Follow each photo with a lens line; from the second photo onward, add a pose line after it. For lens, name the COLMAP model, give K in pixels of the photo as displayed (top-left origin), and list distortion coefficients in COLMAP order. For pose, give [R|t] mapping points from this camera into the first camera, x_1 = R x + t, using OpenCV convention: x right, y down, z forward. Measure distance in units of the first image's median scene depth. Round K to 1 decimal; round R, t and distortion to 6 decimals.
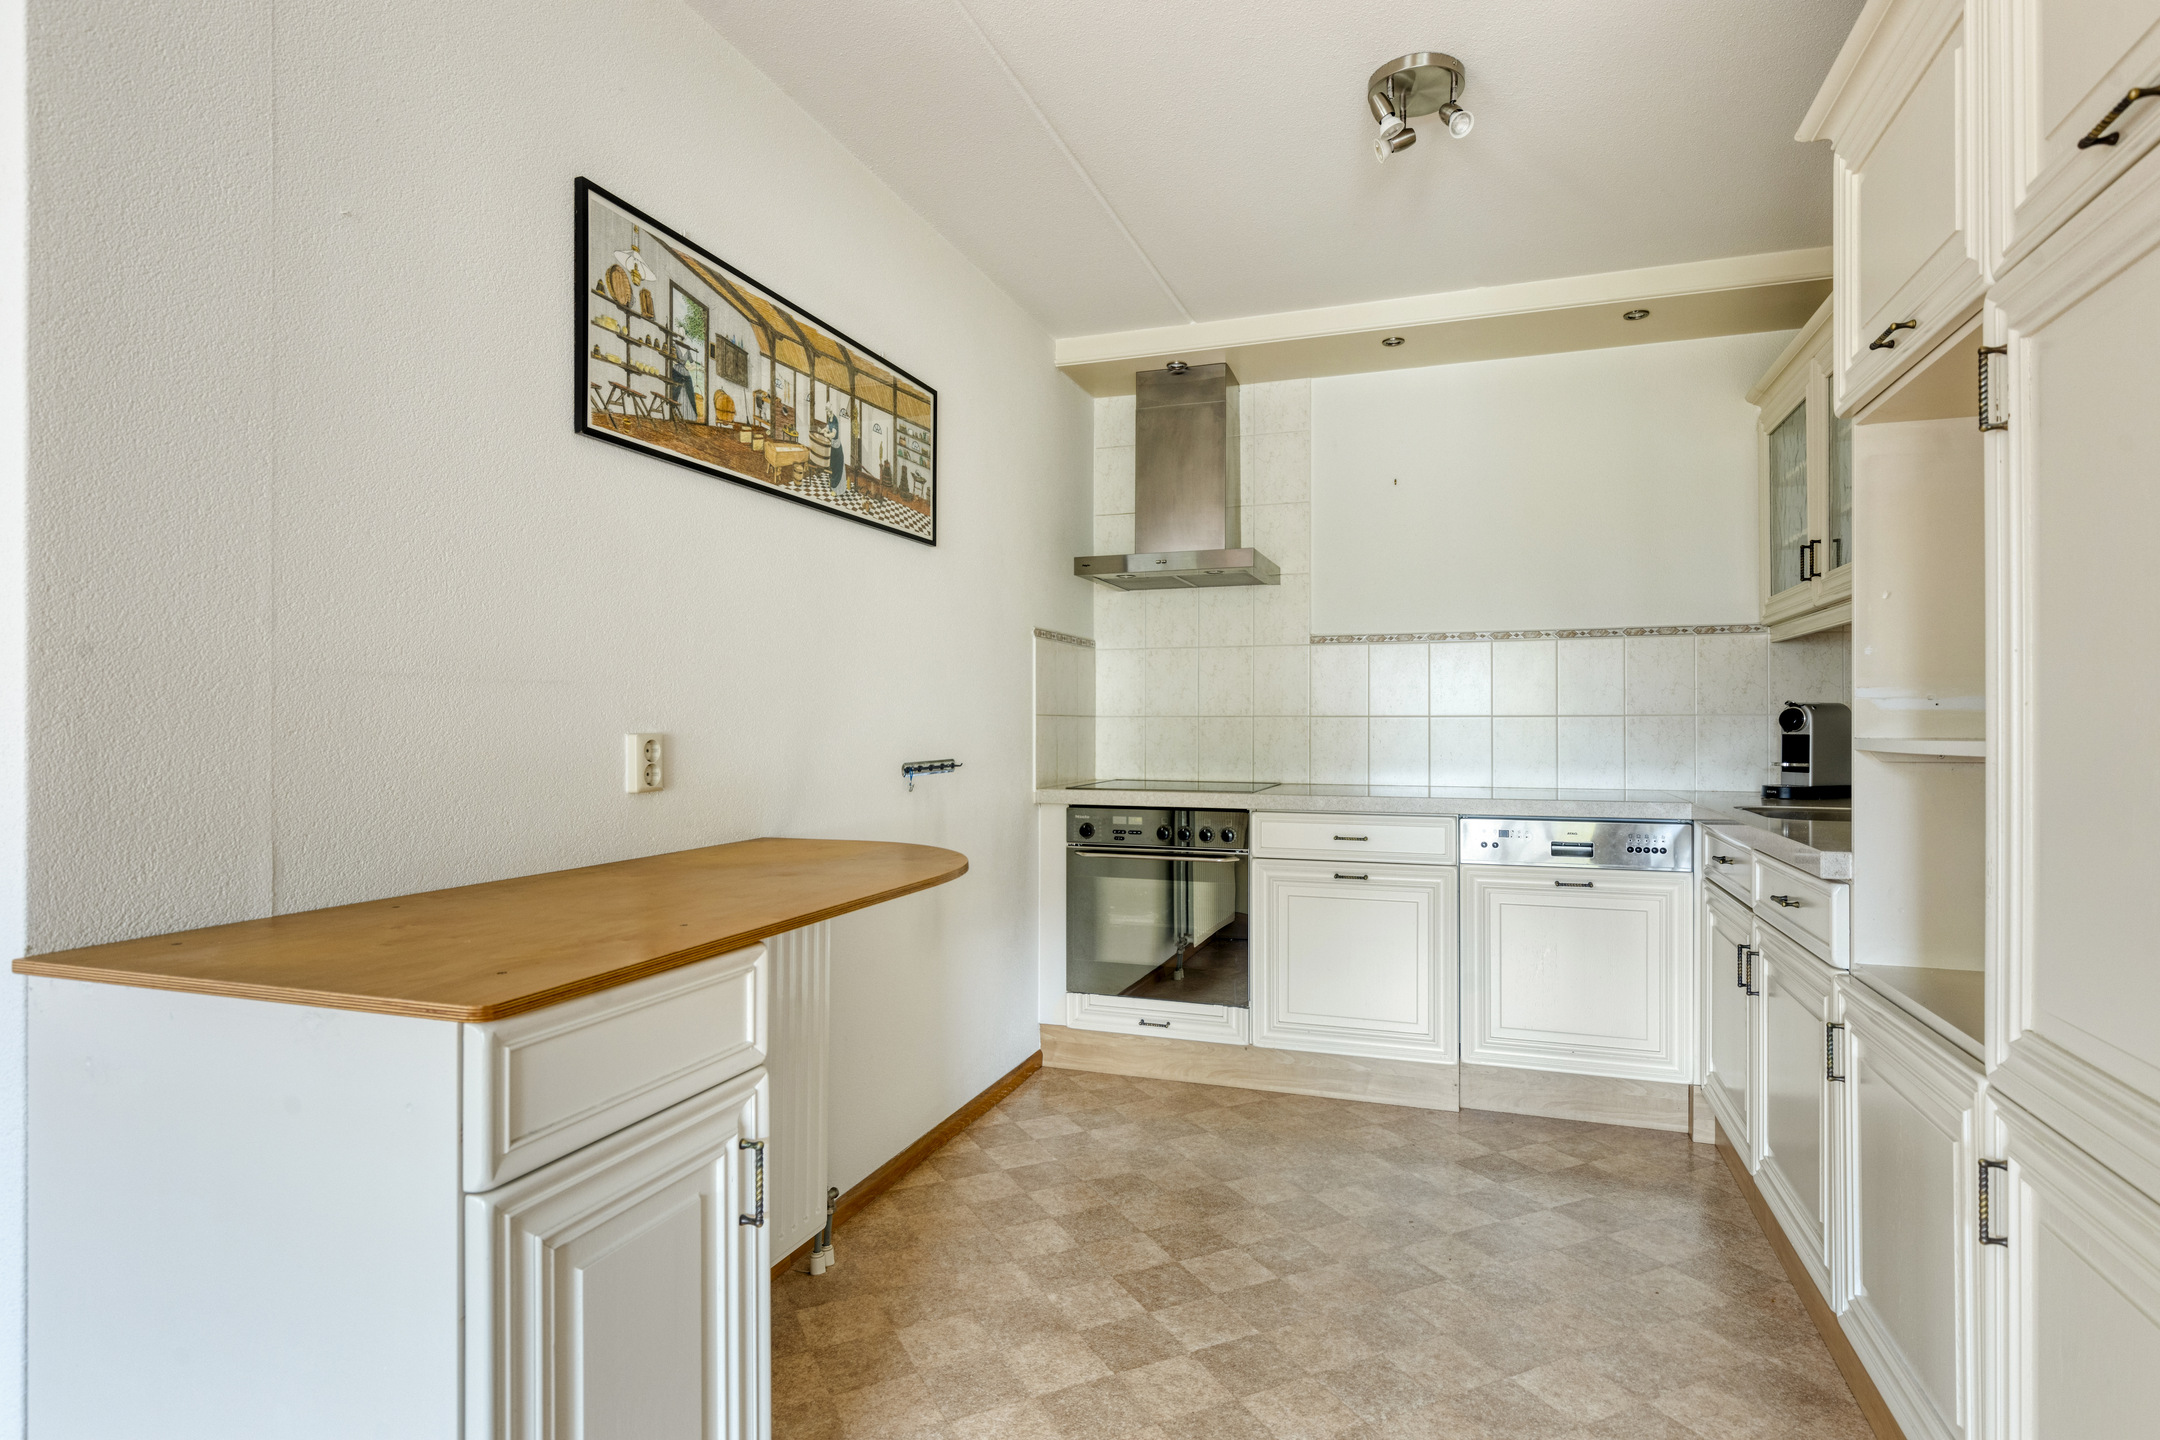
lens RADIAL K [[1117.5, 0, 1083.2], [0, 1117.5, 724.7], [0, 0, 1]] dist [-0.001234, 0.001164]
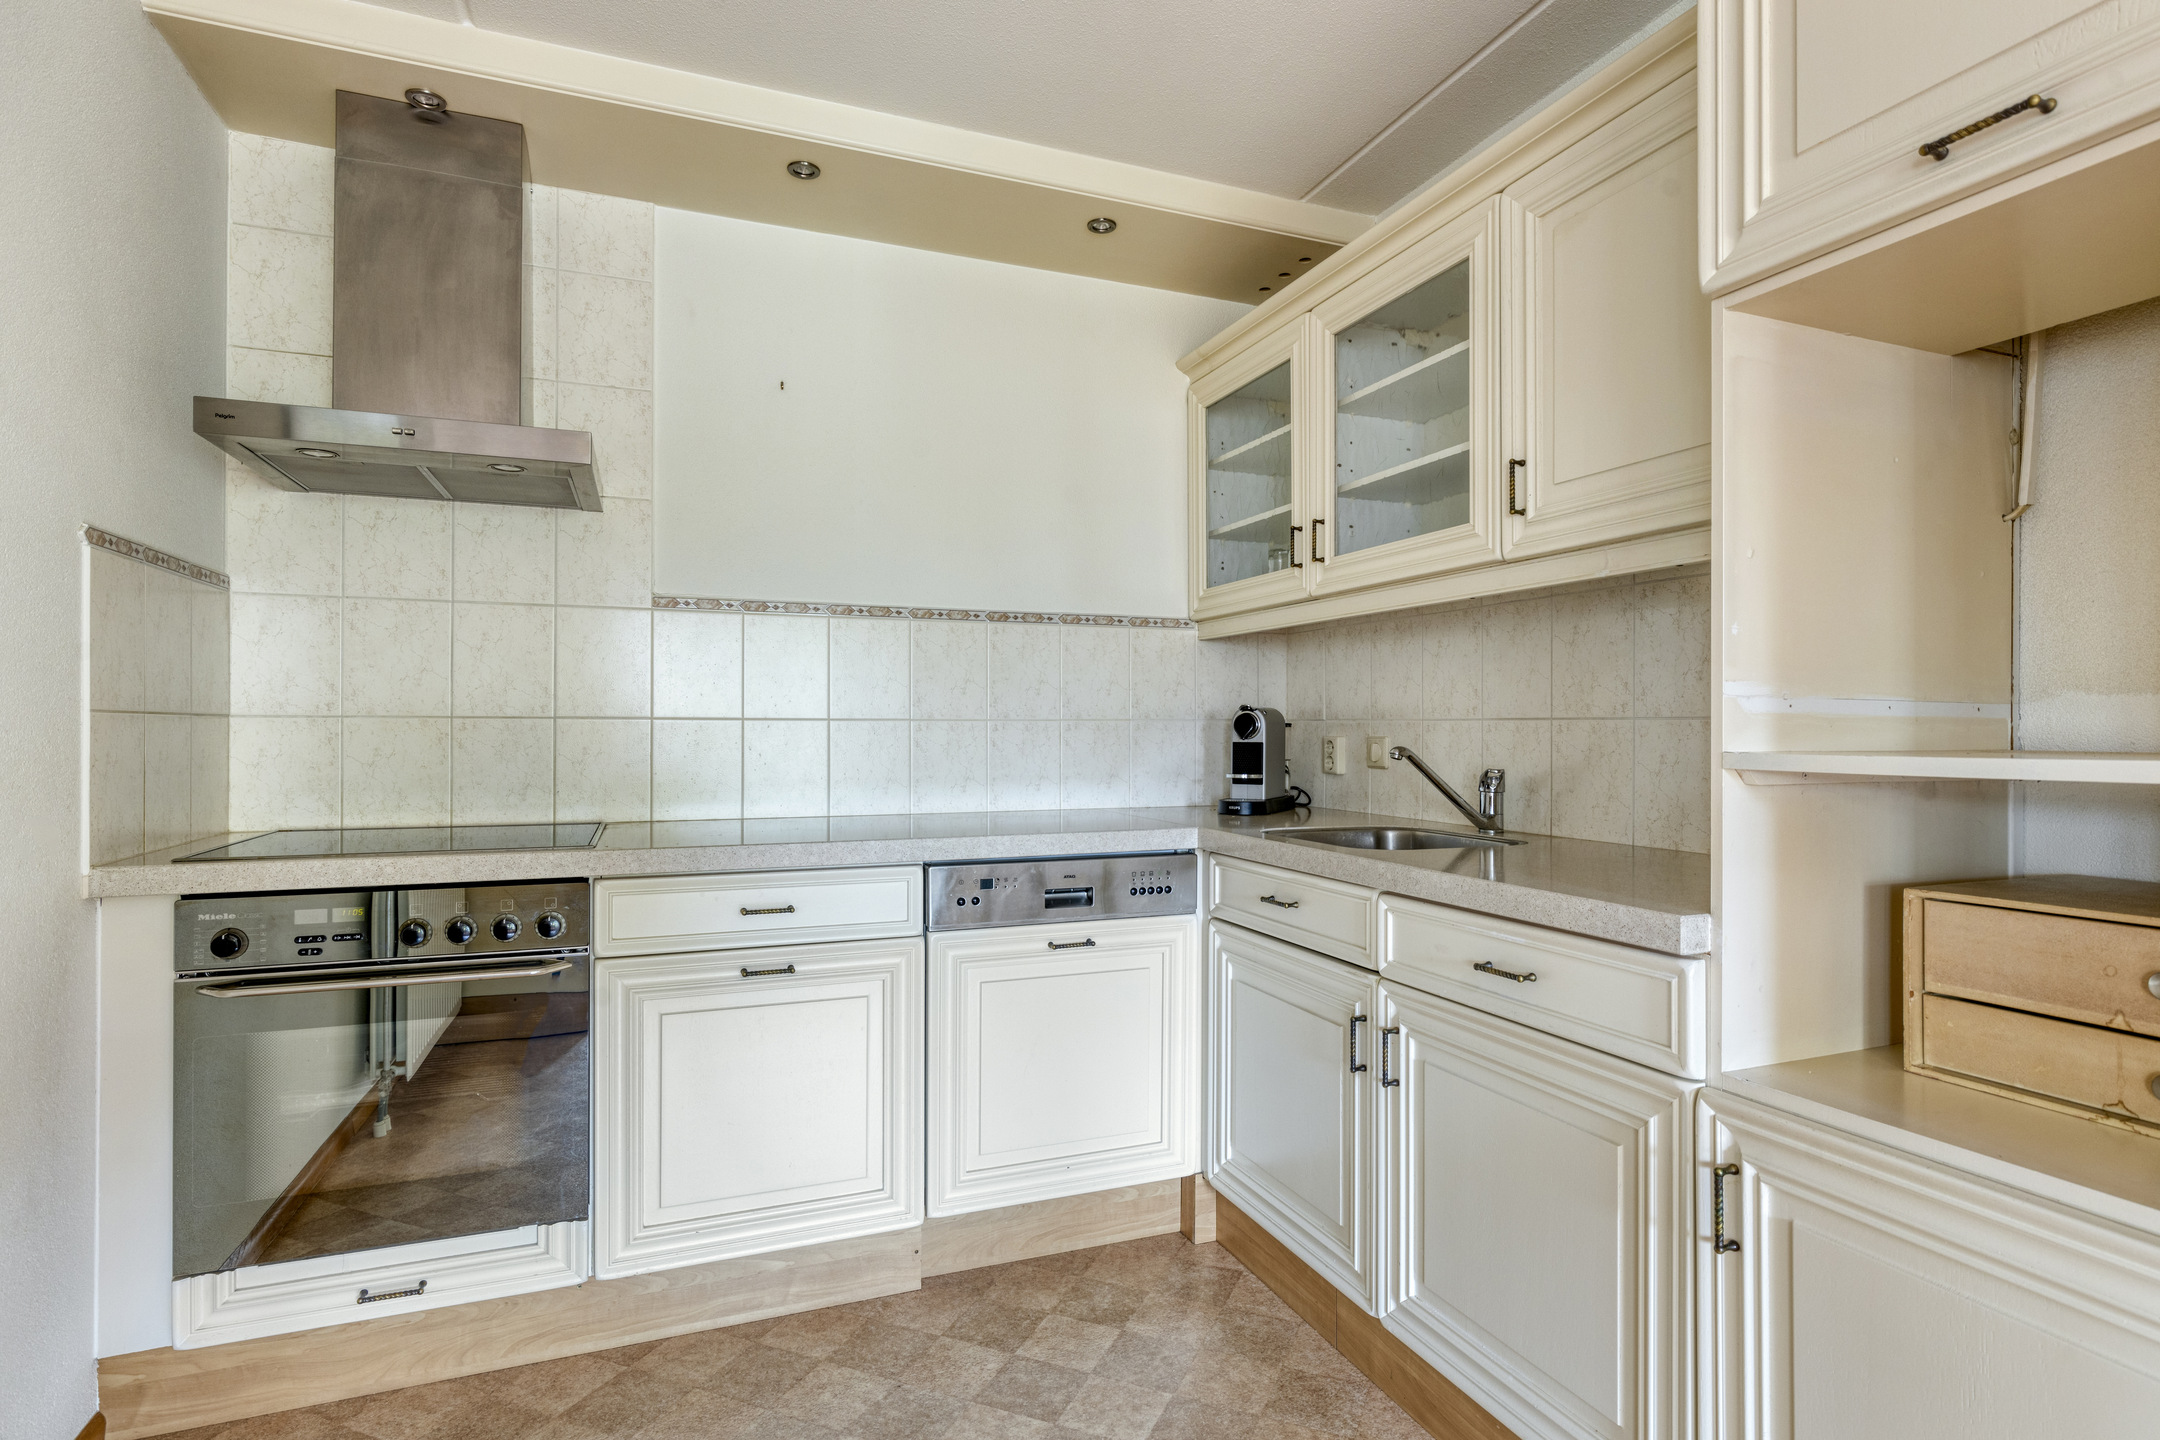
lens RADIAL K [[1117.5, 0, 1118.8], [0, 1117.5, 725.8], [0, 0, 1]] dist [-0.001234, 0.001164]
pose [[0.746977, 0.002426, 0.664846, -0.032266], [-0.000400, 0.999995, -0.003199, -0.001294], [-0.664850, 0.002124, 0.746974, 0.370538]]
